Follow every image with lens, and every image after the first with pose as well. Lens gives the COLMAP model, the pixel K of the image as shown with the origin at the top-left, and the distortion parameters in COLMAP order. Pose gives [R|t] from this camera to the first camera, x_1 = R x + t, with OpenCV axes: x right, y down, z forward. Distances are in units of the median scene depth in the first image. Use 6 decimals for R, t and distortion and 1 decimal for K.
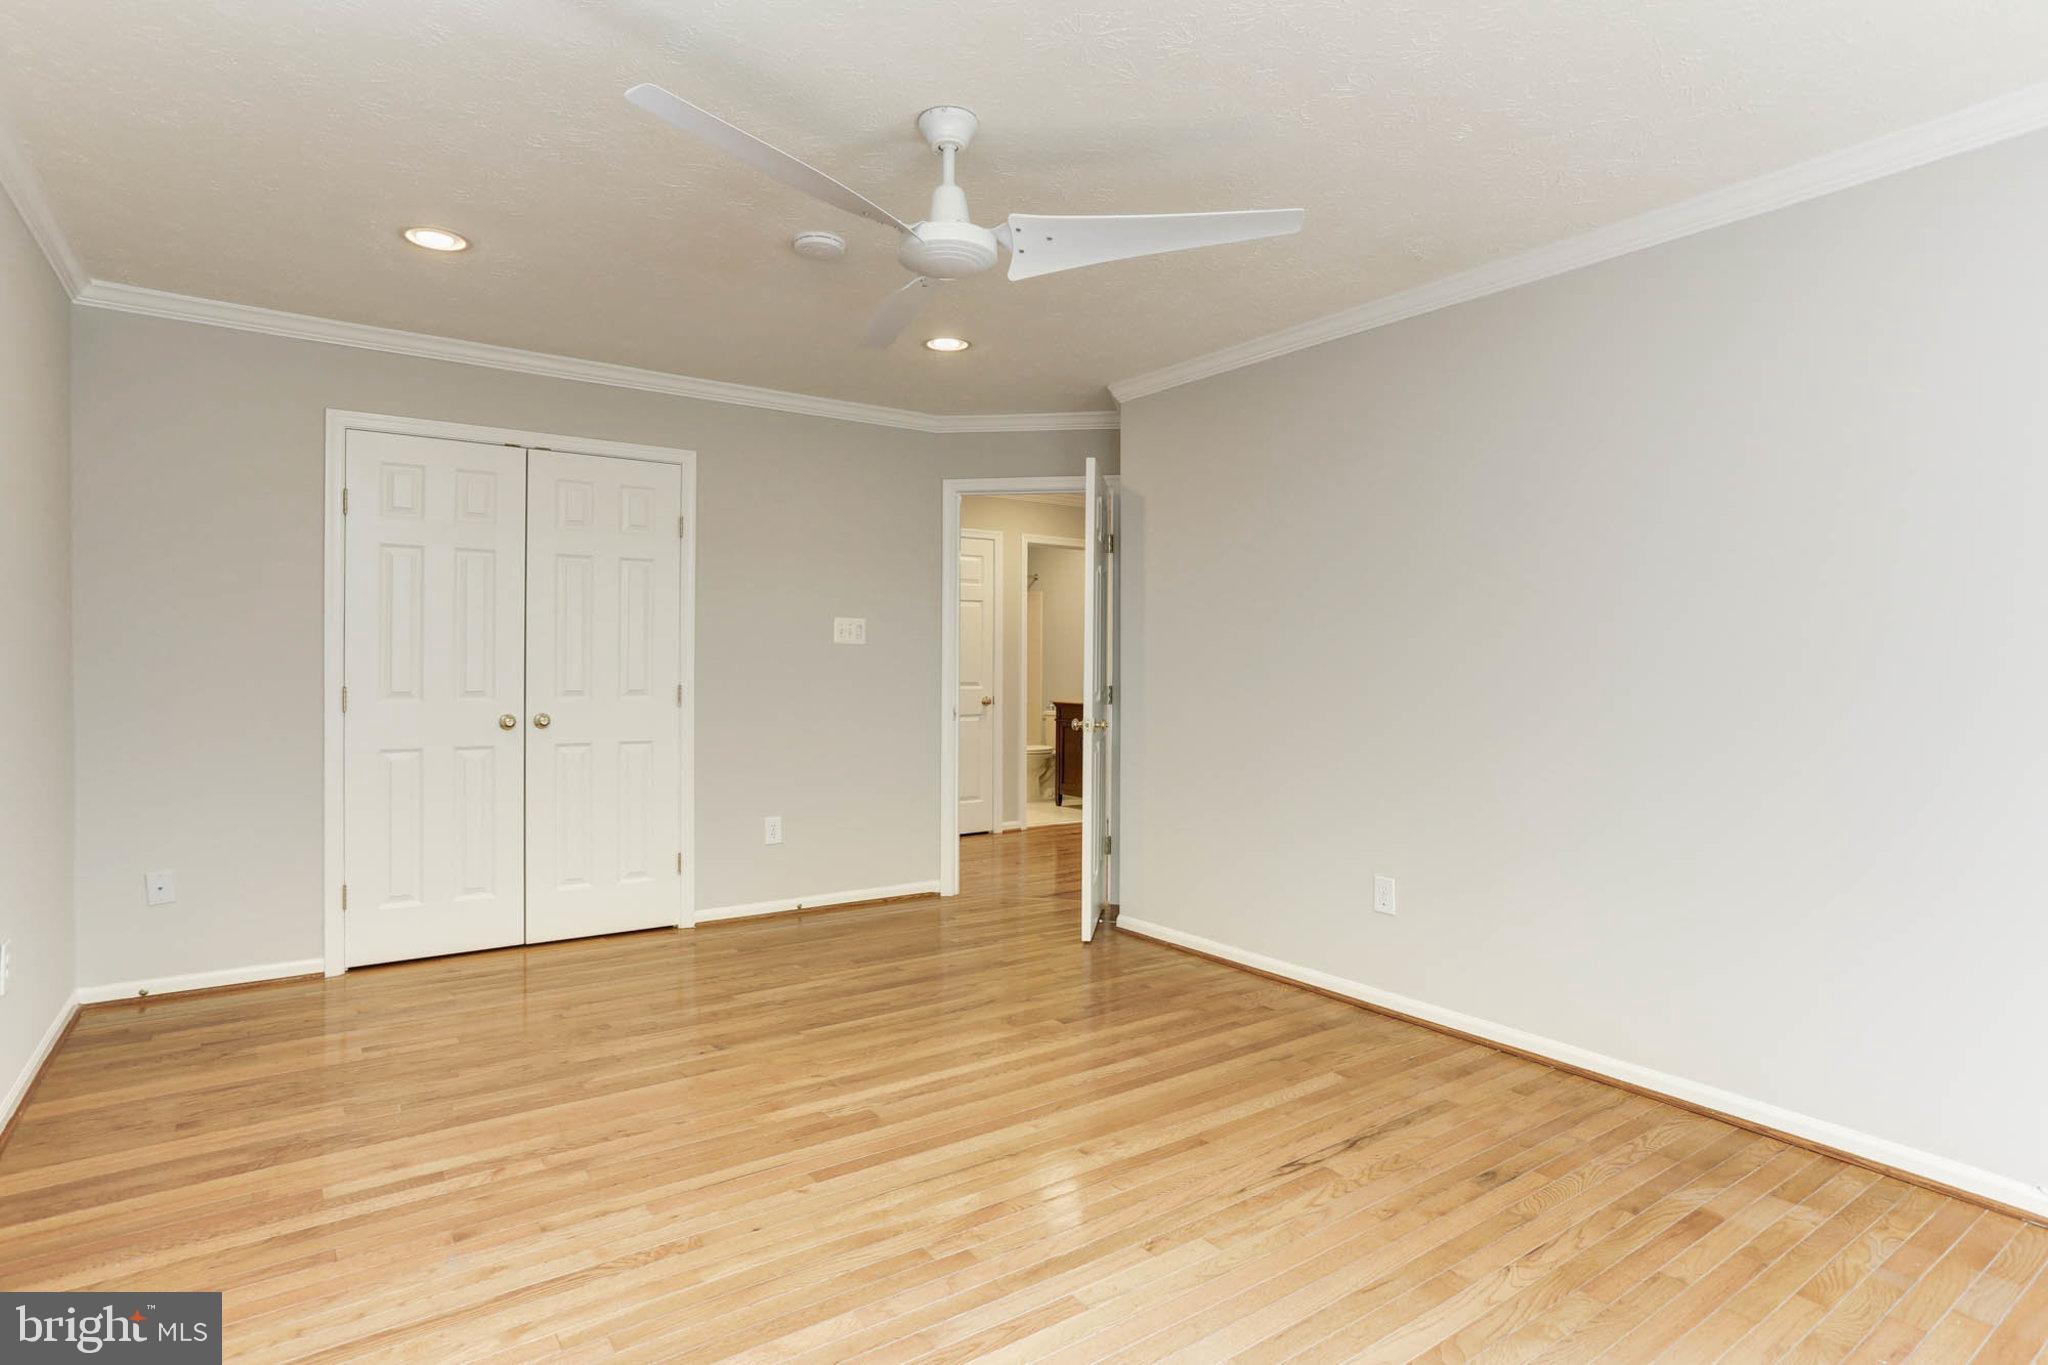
lens RADIAL K [[1022.3, 0, 1022.7], [0, 1022.3, 673.7], [0, 0, 1]] dist [-0.036926, 0.028575]
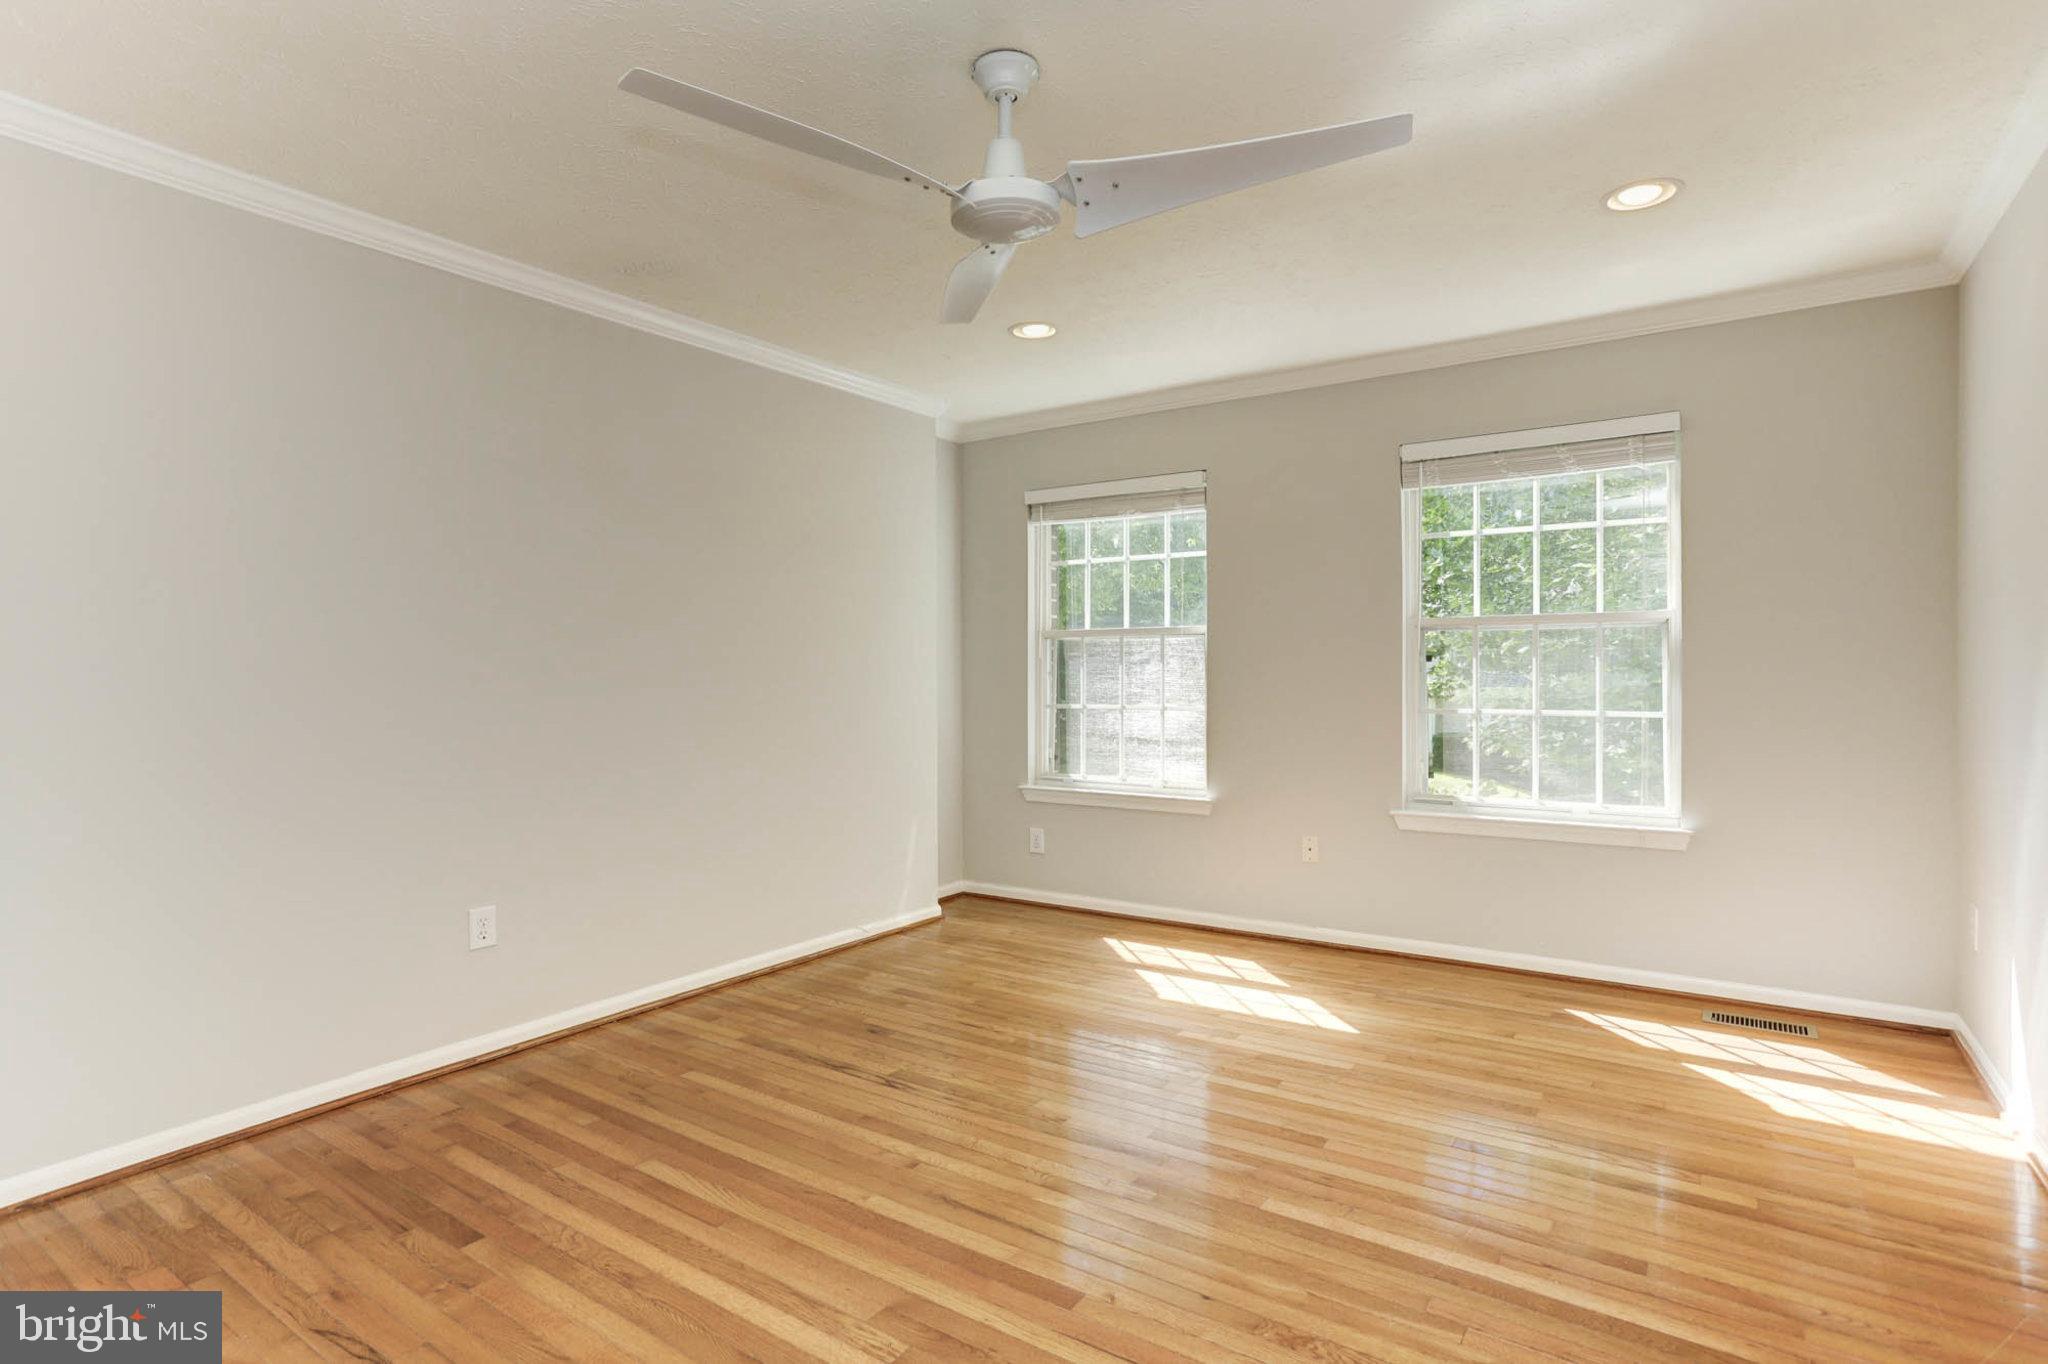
lens RADIAL K [[1022.3, 0, 1022.7], [0, 1022.3, 673.2], [0, 0, 1]] dist [-0.036926, 0.028575]
pose [[-0.325071, -0.005246, 0.945675, -0.768309], [0.008895, 0.999923, 0.008605, -0.001148], [-0.945648, 0.011209, -0.325000, 1.057658]]
